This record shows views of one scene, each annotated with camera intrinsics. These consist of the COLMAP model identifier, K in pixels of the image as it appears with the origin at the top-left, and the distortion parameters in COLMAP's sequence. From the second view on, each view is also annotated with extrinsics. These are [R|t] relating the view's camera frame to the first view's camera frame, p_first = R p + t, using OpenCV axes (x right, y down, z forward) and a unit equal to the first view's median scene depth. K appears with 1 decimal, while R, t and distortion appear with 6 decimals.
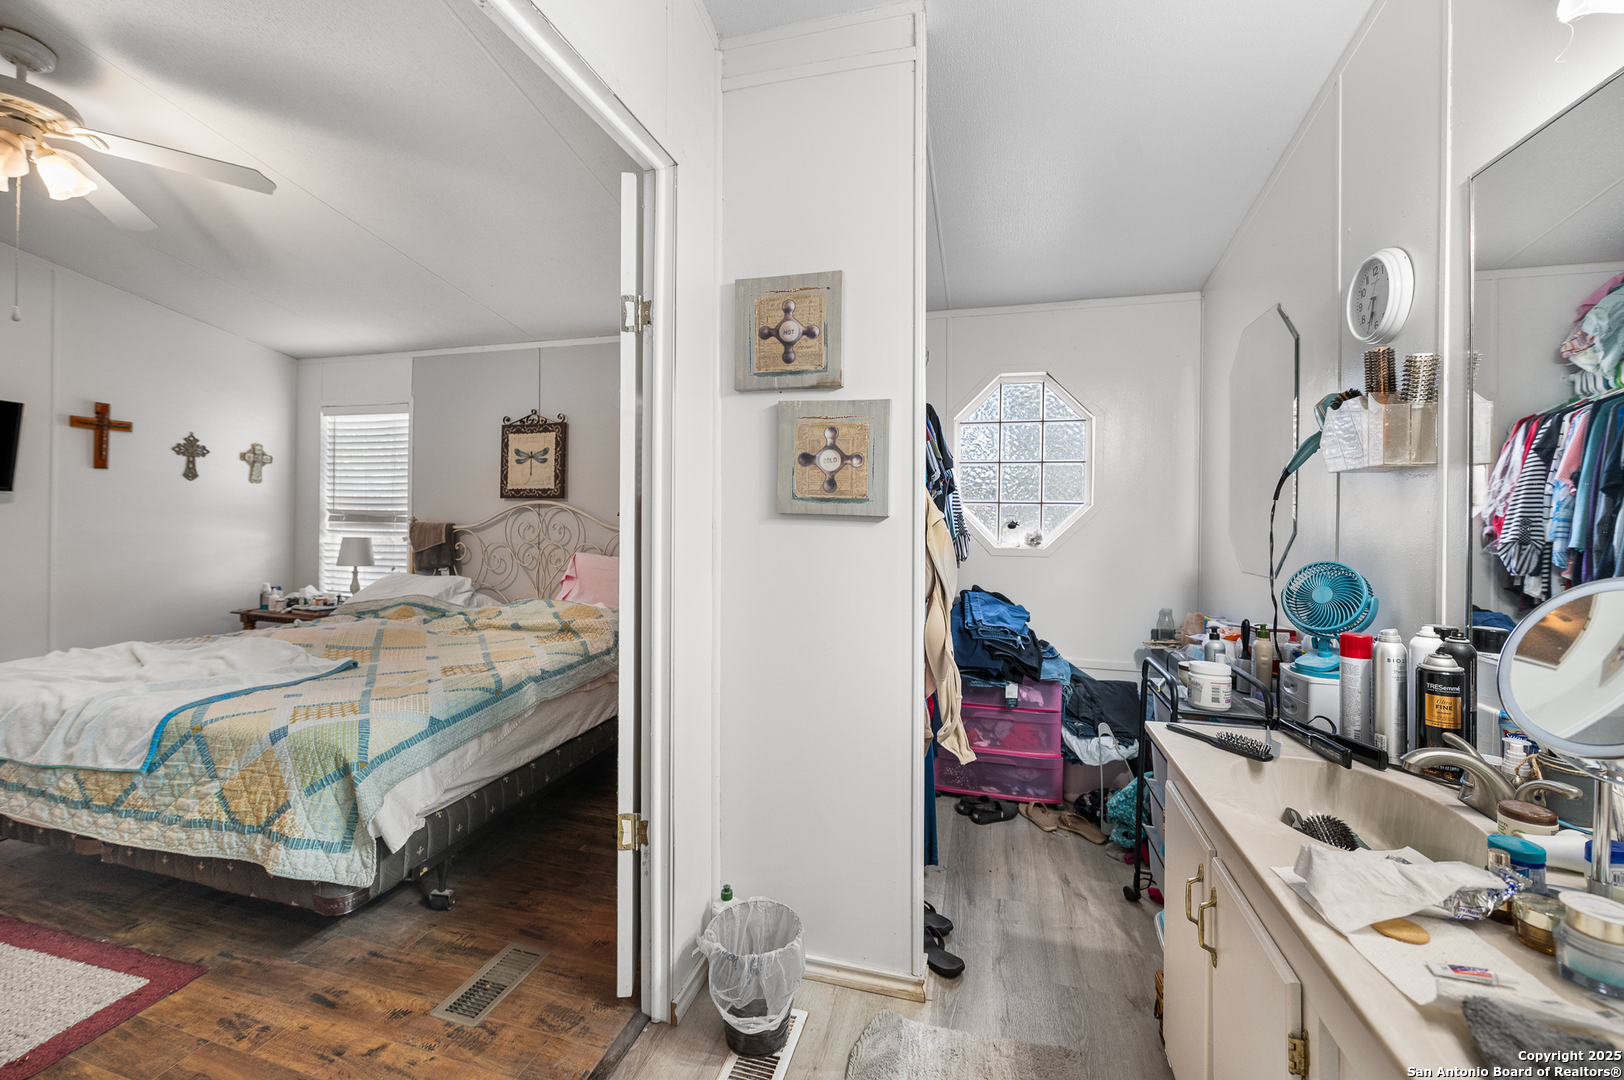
lens RADIAL K [[665.6, 0, 812.9], [0, 665.6, 518.2], [0, 0, 1]] dist [-0.006517, -0.000557]
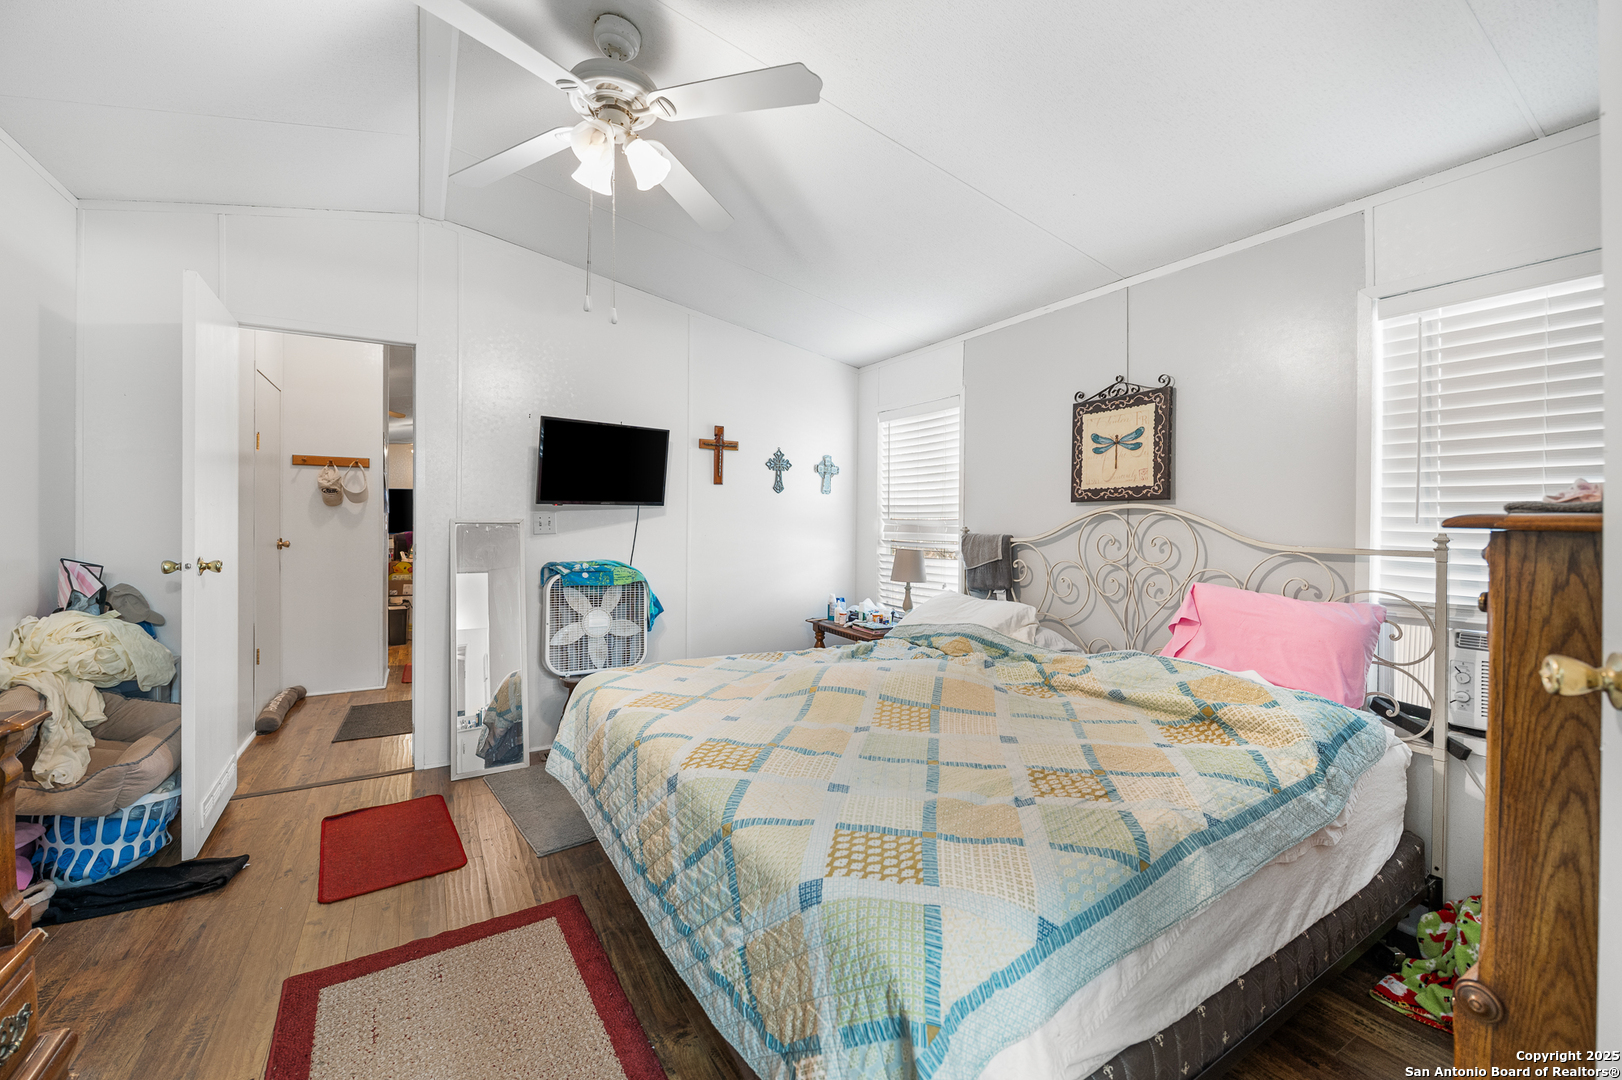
lens RADIAL K [[634.2, 0, 818.4], [0, 634.2, 524.4], [0, 0, 1]] dist [-0.016055, 0.000016]
pose [[0.739971, -0.002321, -0.672635, -0.208232], [0.000199, 0.999995, -0.003231, -0.002943], [0.672639, 0.002257, 0.739968, 0.290820]]
